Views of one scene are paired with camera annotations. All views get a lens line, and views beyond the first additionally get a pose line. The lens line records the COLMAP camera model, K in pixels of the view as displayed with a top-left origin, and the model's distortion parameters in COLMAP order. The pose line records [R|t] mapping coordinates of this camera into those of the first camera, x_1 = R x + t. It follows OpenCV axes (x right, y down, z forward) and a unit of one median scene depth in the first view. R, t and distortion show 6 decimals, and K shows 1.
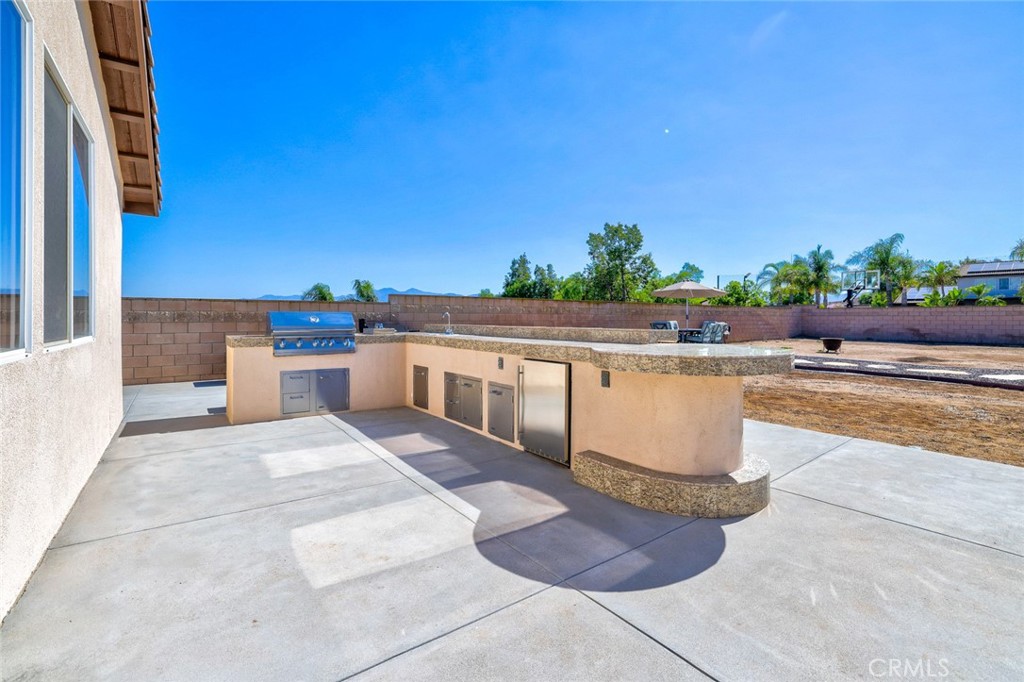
lens RADIAL K [[448.2, 0, 510.9], [0, 448.2, 321.1], [0, 0, 1]] dist [-0.048213, 0.021206]
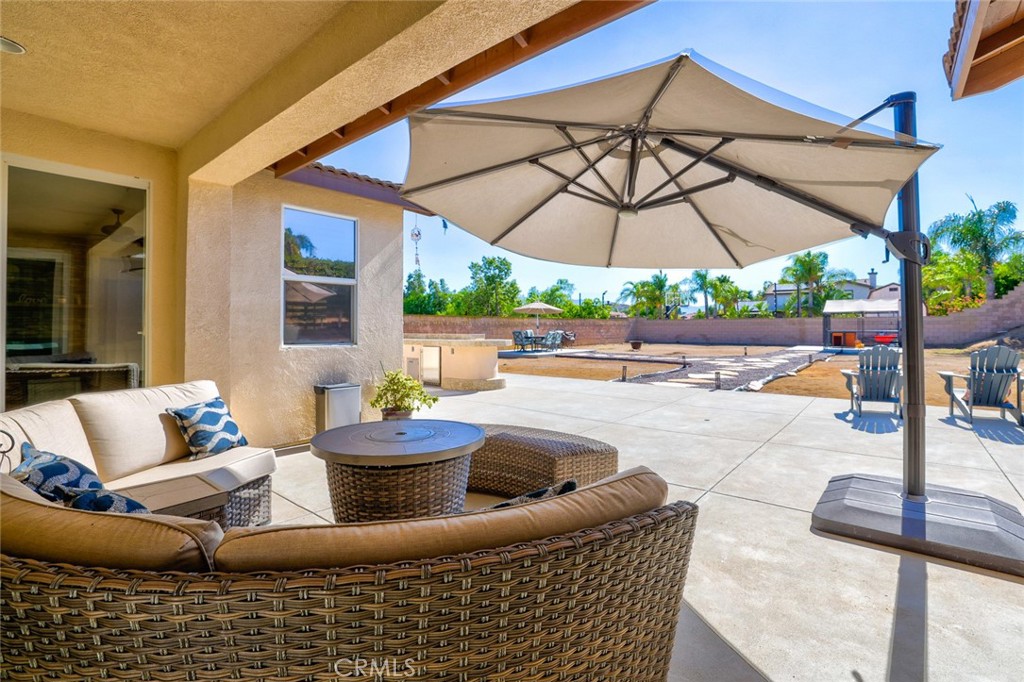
lens RADIAL K [[465.7, 0, 518.3], [0, 465.7, 322.6], [0, 0, 1]] dist [-0.037471, 0.010889]
pose [[0.970960, -0.002189, 0.239230, -0.014831], [0.006455, 0.999834, -0.017051, 0.000463], [-0.239153, 0.018101, 0.970813, -0.324033]]
